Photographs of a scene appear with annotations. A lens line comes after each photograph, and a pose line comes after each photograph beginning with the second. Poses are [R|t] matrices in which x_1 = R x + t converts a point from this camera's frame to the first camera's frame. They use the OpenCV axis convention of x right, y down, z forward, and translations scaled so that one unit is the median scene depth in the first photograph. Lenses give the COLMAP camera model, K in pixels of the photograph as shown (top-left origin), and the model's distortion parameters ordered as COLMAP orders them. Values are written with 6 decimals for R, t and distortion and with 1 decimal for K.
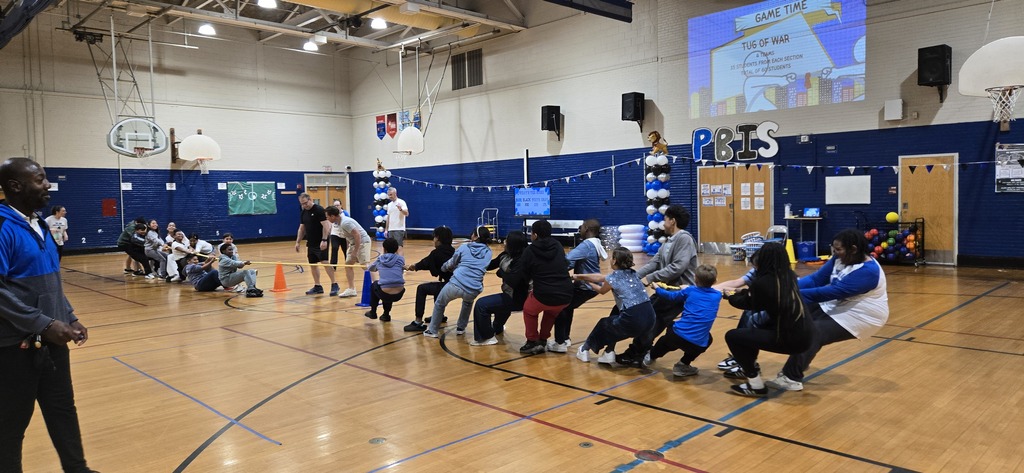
lens RADIAL K [[679.8, 0, 506.5], [0, 679.8, 224.7], [0, 0, 1]] dist [0.080068, -0.080702]
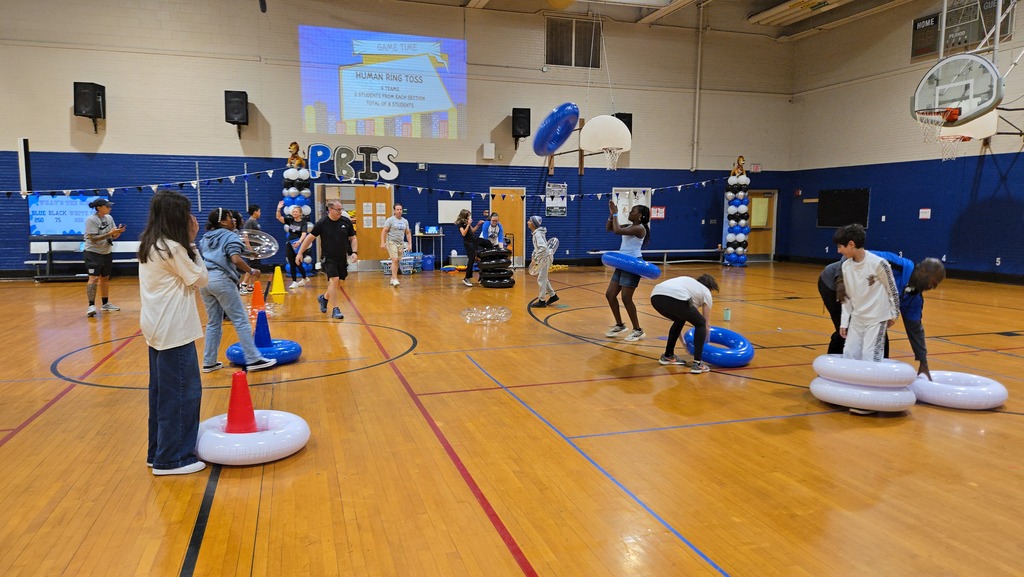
lens RADIAL K [[684.5, 0, 512.0], [0, 684.5, 288.5], [0, 0, 1]] dist [0.081082, -0.076457]
pose [[0.439775, -0.077320, 0.894774, -0.495255], [0.024282, 0.996947, 0.074214, -0.001669], [-0.897780, -0.010910, 0.440309, 0.315474]]
